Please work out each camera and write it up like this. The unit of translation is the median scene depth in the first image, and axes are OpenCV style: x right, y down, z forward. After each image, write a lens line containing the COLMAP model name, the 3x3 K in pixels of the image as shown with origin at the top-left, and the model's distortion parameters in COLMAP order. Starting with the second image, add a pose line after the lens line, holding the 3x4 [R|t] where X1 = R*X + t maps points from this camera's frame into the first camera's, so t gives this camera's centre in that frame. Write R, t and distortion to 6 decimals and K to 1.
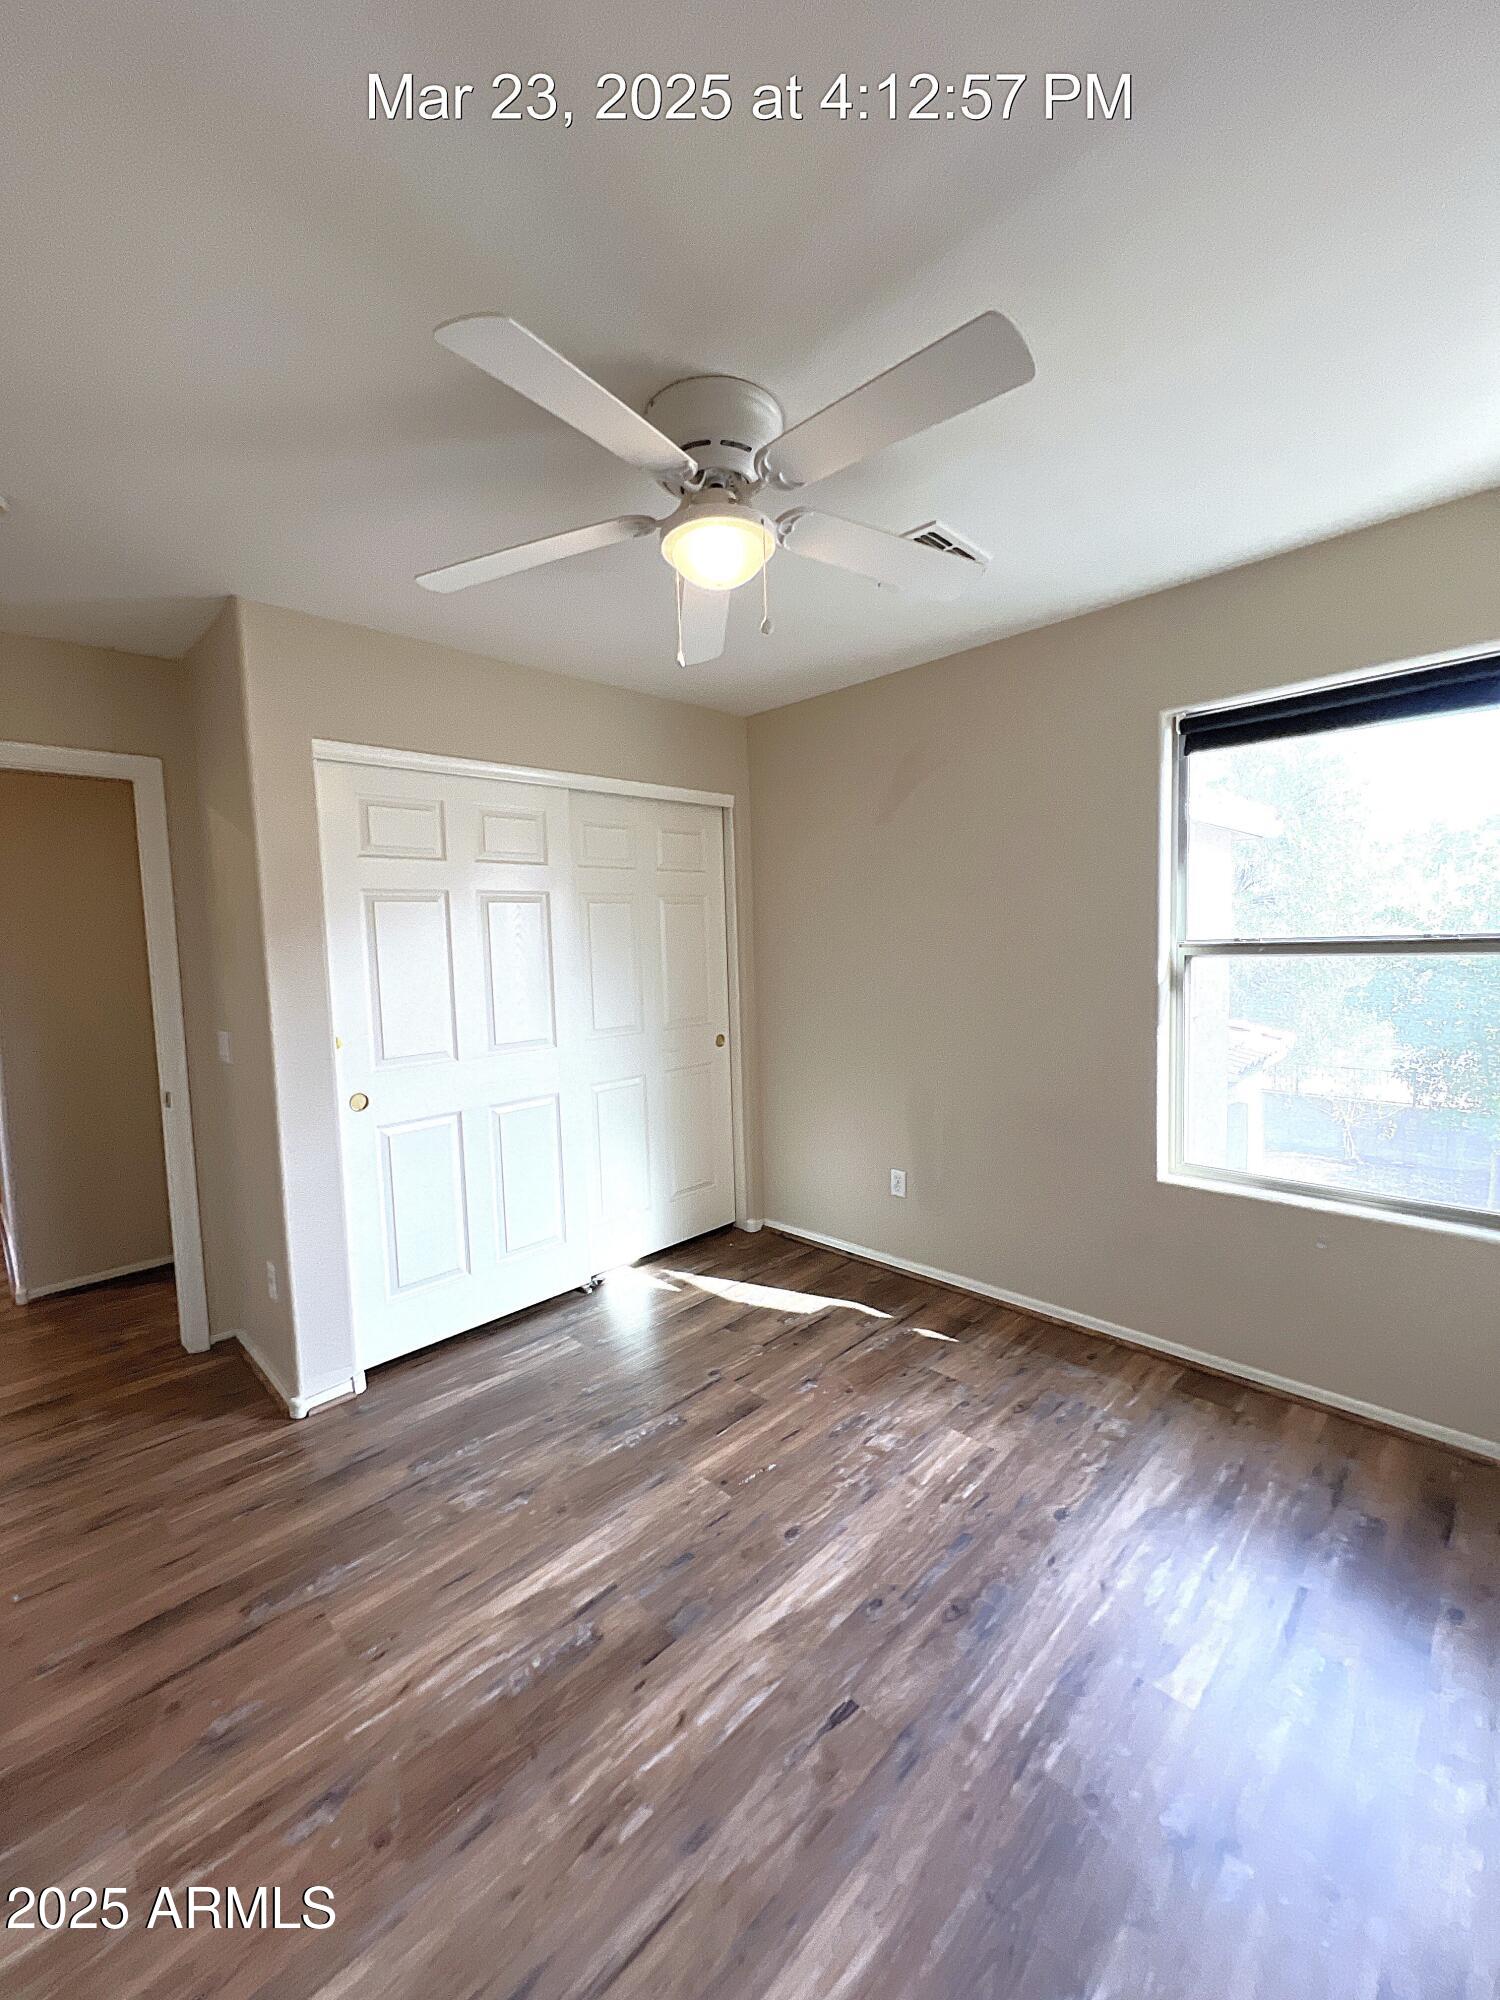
lens RADIAL K [[797.7, 0, 750.3], [0, 797.7, 996.7], [0, 0, 1]] dist [-0.001233, 0.000364]
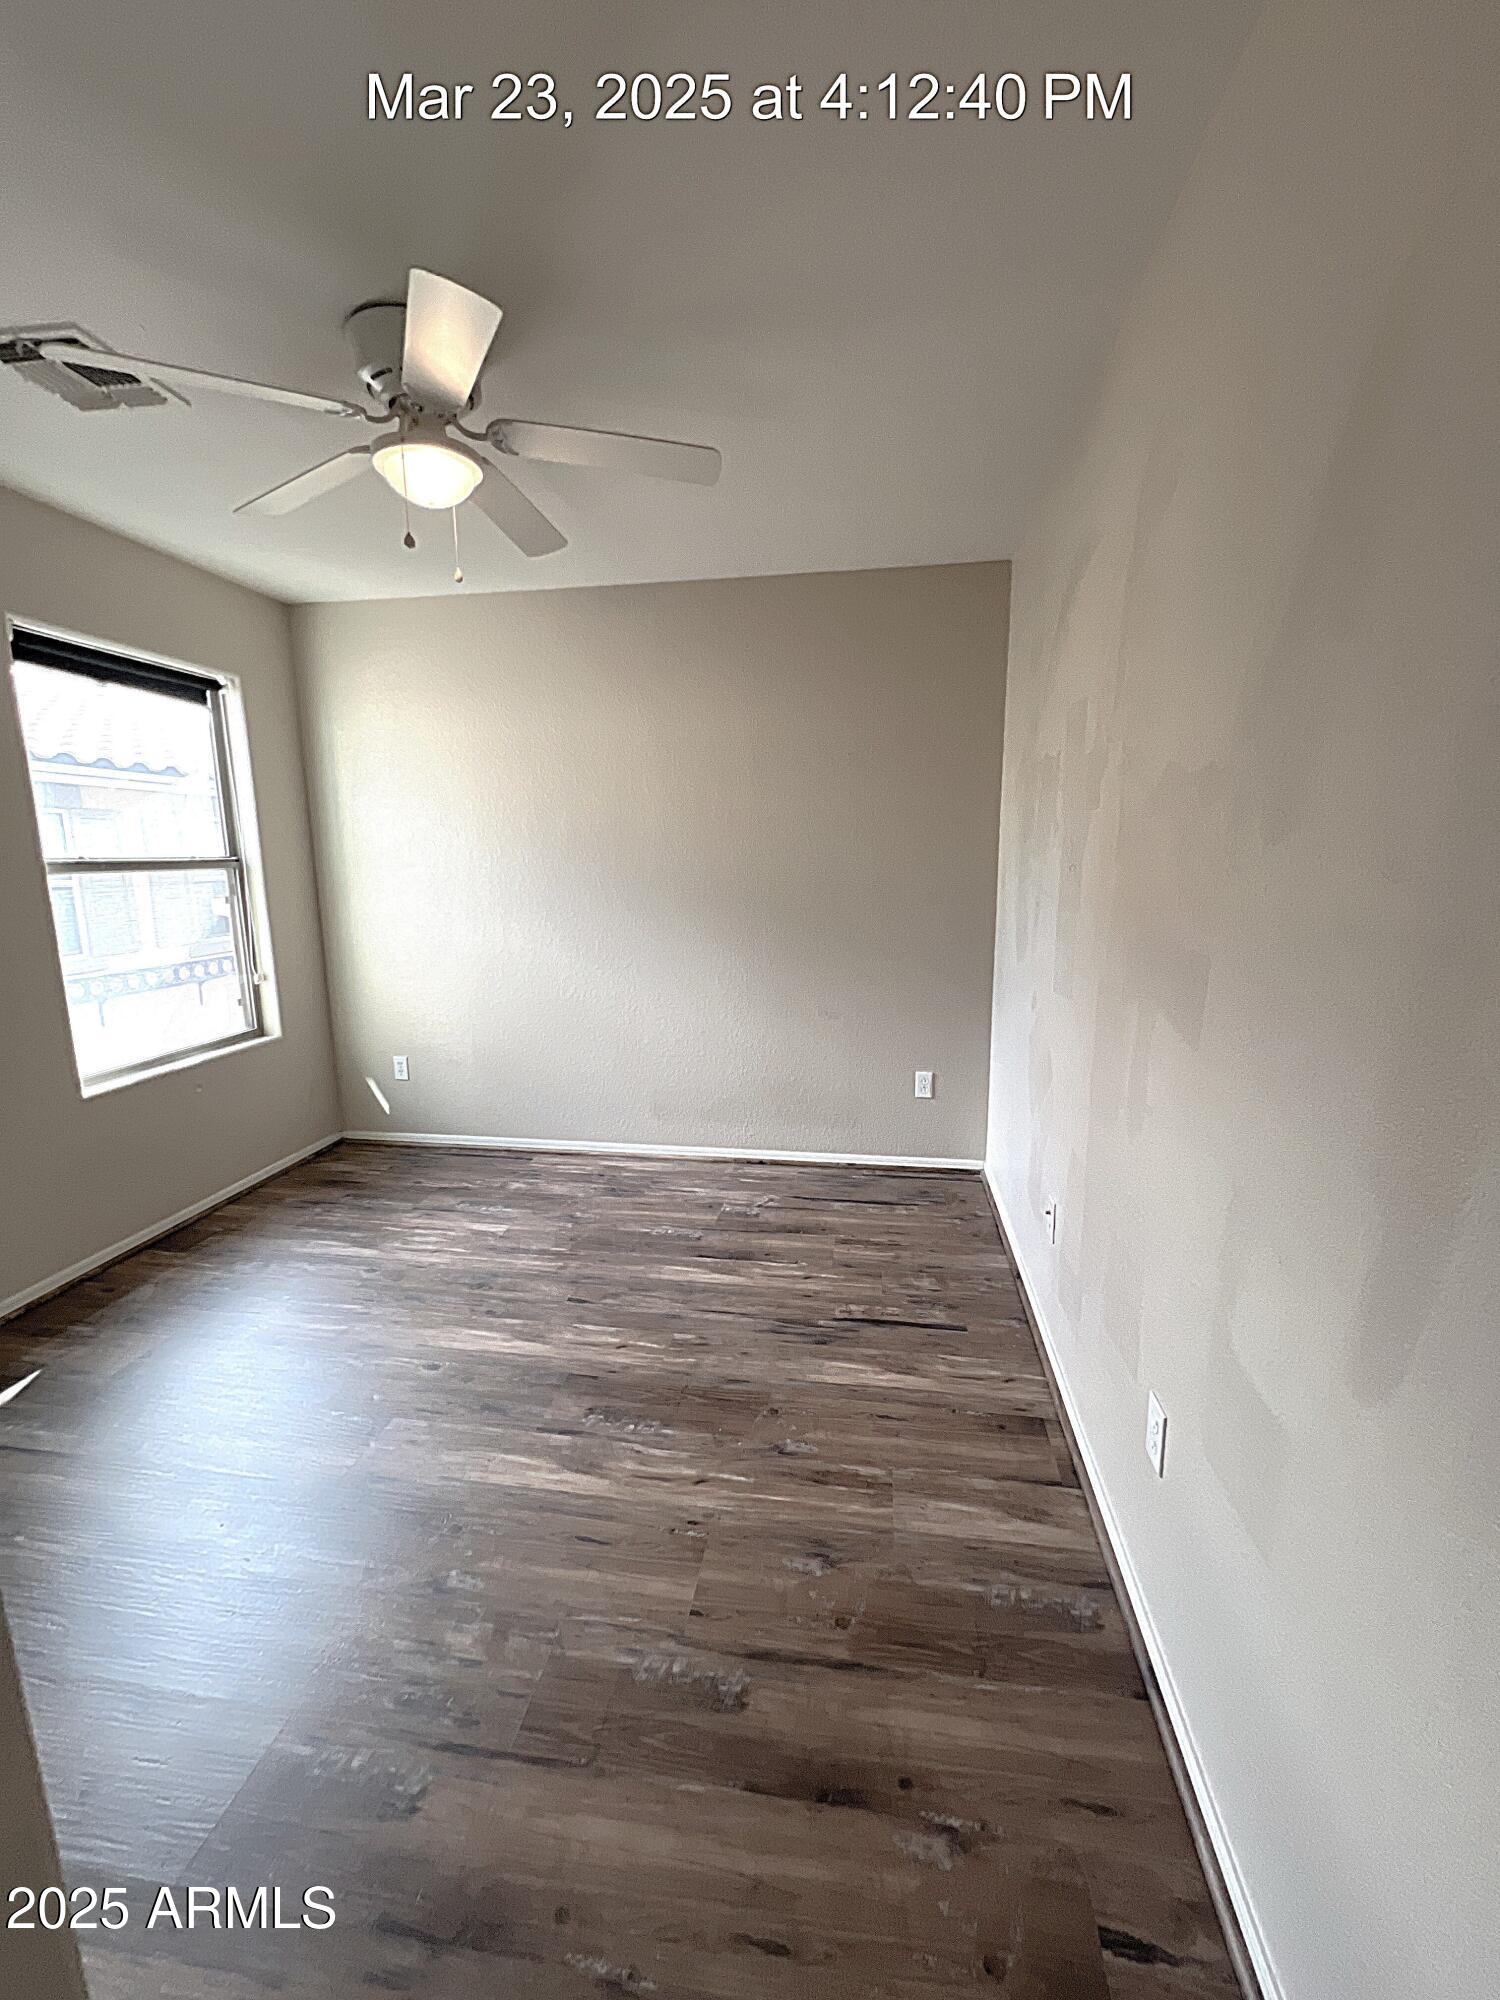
lens RADIAL K [[797.7, 0, 753.8], [0, 797.7, 1001.9], [0, 0, 1]] dist [-0.001233, 0.000364]
pose [[-0.587840, -0.108686, 0.801643, -1.254181], [0.090472, 0.975885, 0.198652, -0.018900], [-0.803902, 0.189302, -0.563832, 1.383308]]
